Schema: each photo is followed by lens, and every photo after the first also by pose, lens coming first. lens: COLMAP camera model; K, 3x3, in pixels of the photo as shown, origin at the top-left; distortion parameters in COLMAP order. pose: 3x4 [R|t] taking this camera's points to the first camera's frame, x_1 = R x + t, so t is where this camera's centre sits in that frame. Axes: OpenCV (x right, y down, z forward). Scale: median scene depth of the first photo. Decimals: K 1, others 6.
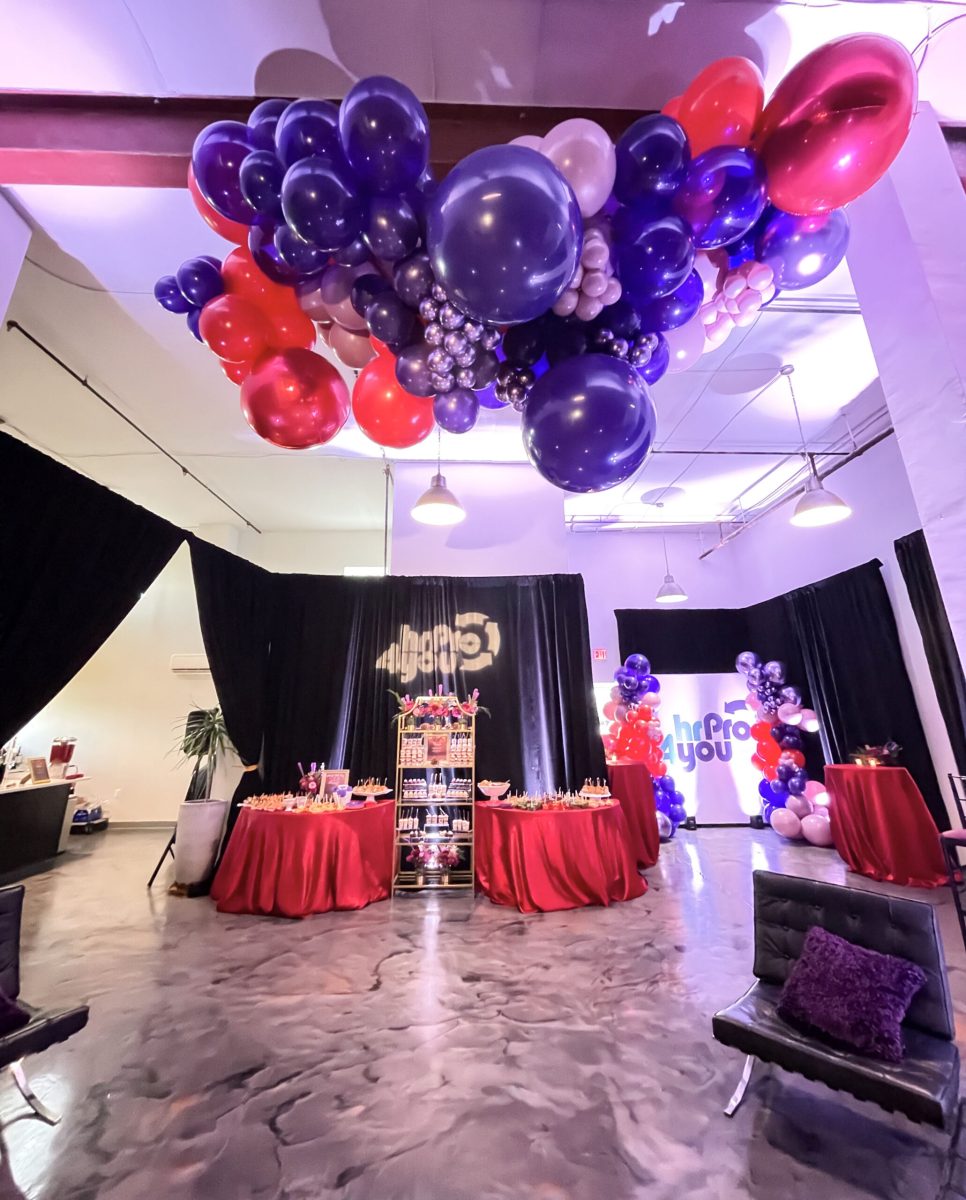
lens RADIAL K [[517.8, 0, 484.2], [0, 517.8, 552.6], [0, 0, 1]] dist [-0.002889, 0.000663]
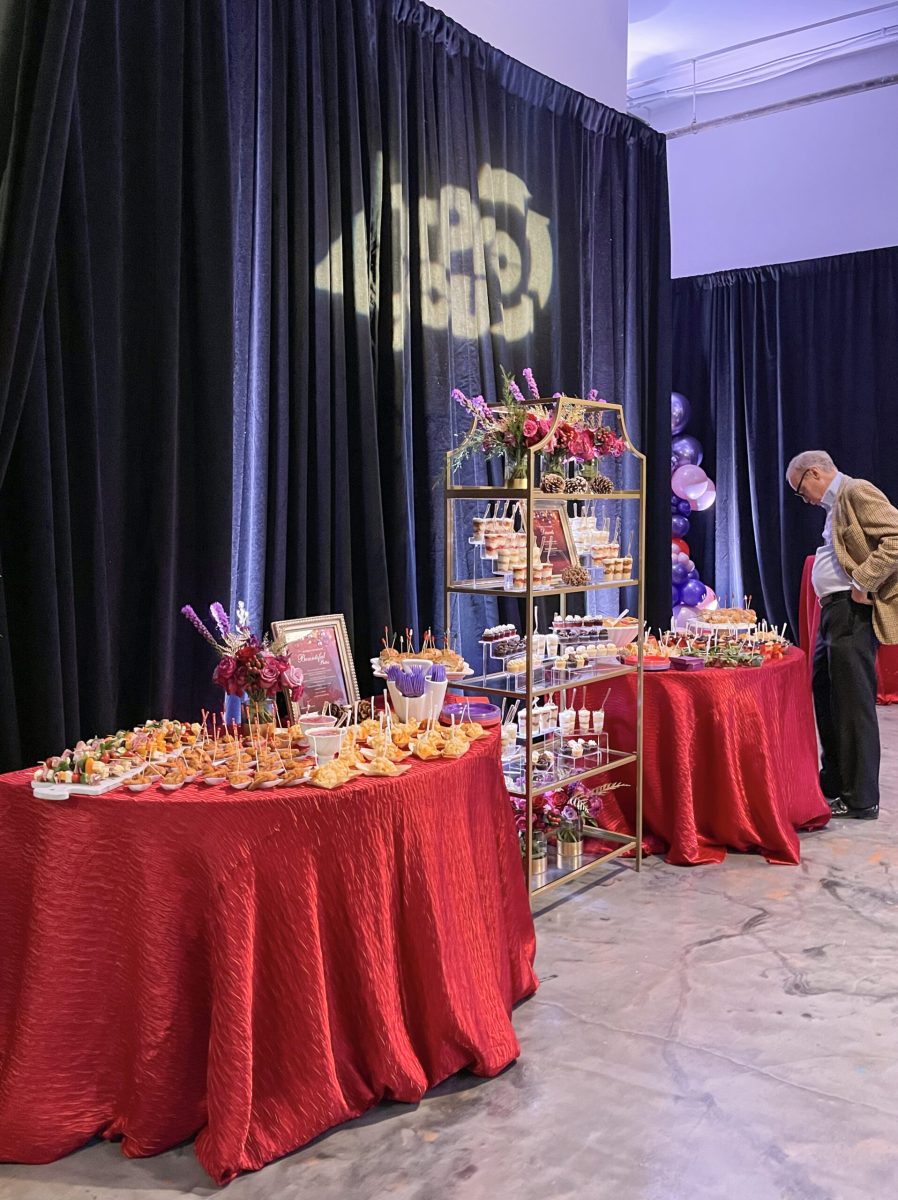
lens RADIAL K [[992.8, 0, 447.4], [0, 992.8, 590.6], [0, 0, 1]] dist [0.034428, 0.002911]
pose [[0.684222, -0.061110, 0.726709, -0.723732], [-0.221100, 0.932200, 0.286563, 0.259978], [-0.694950, -0.356748, 0.624320, 0.694165]]
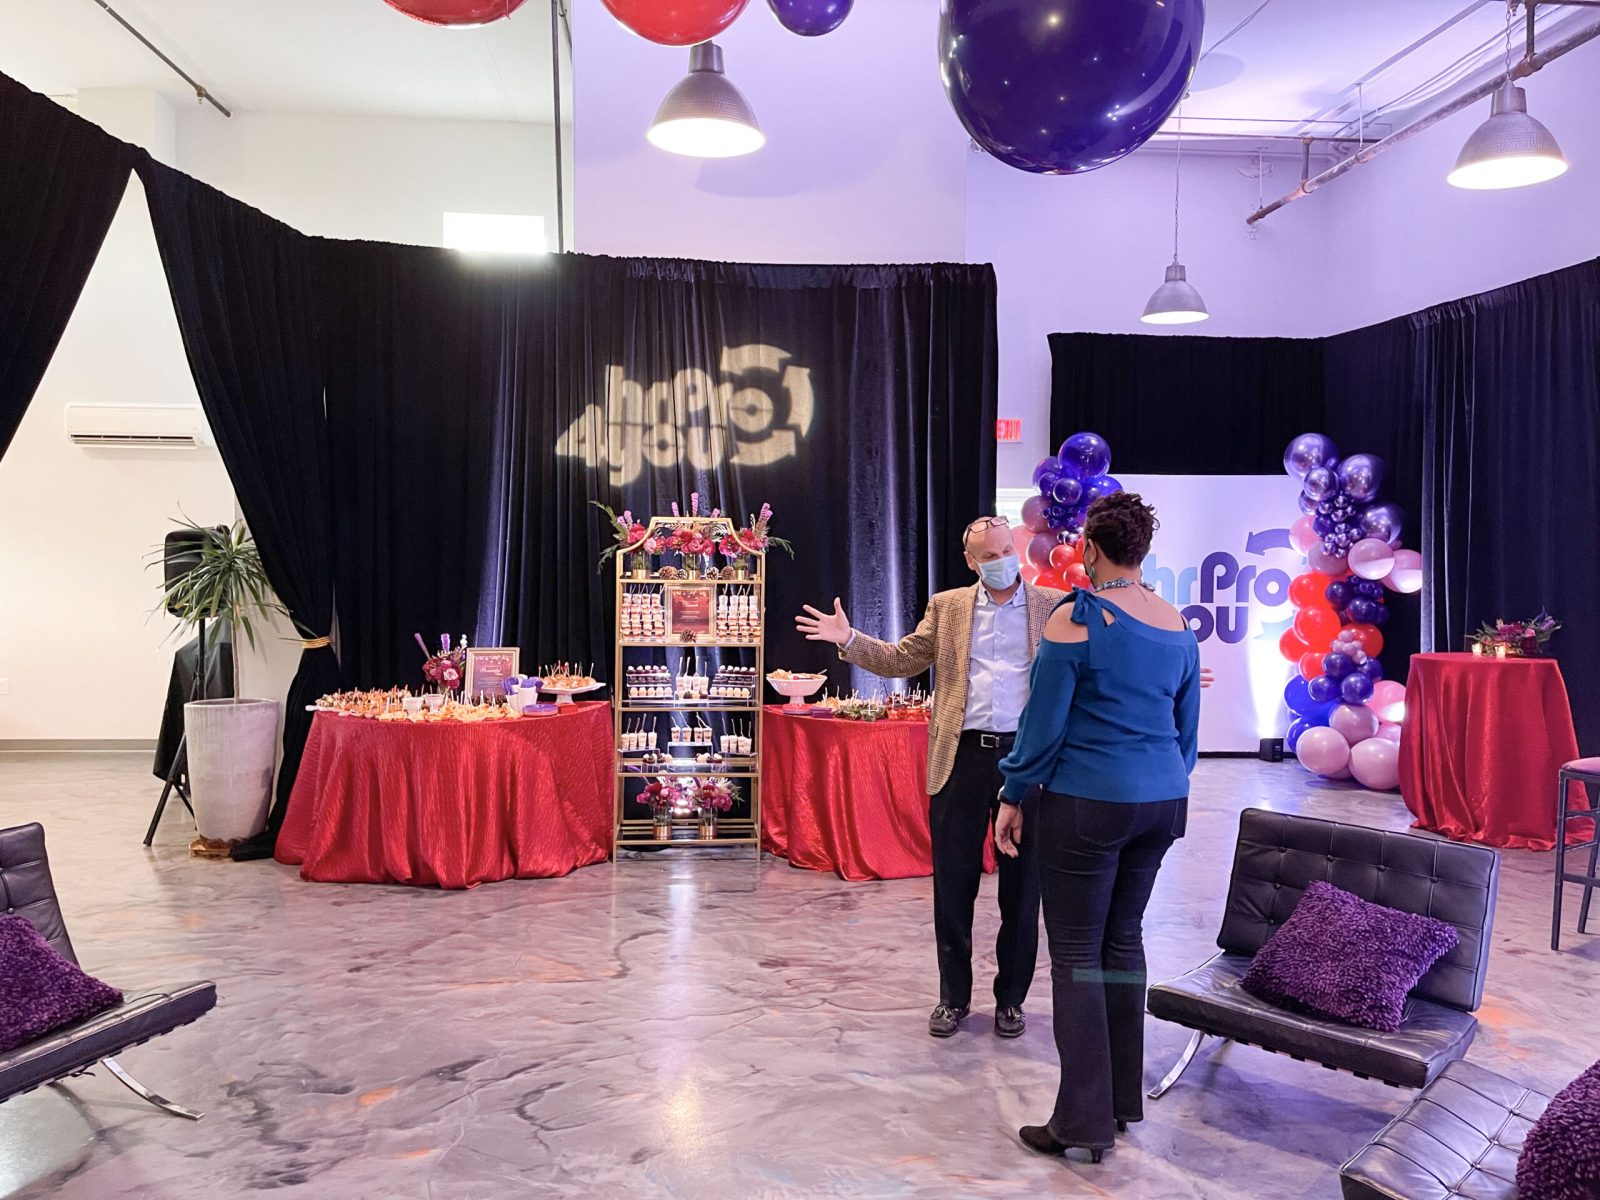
lens RADIAL K [[1201.7, 0, 806.6], [0, 1201.7, 600.1], [0, 0, 1]] dist [0.062235, -0.082296]
pose [[0.997544, 0.016854, 0.067981, -0.064619], [-0.039465, 0.937119, 0.346772, -0.063953], [-0.057862, -0.348604, 0.935482, -0.148740]]
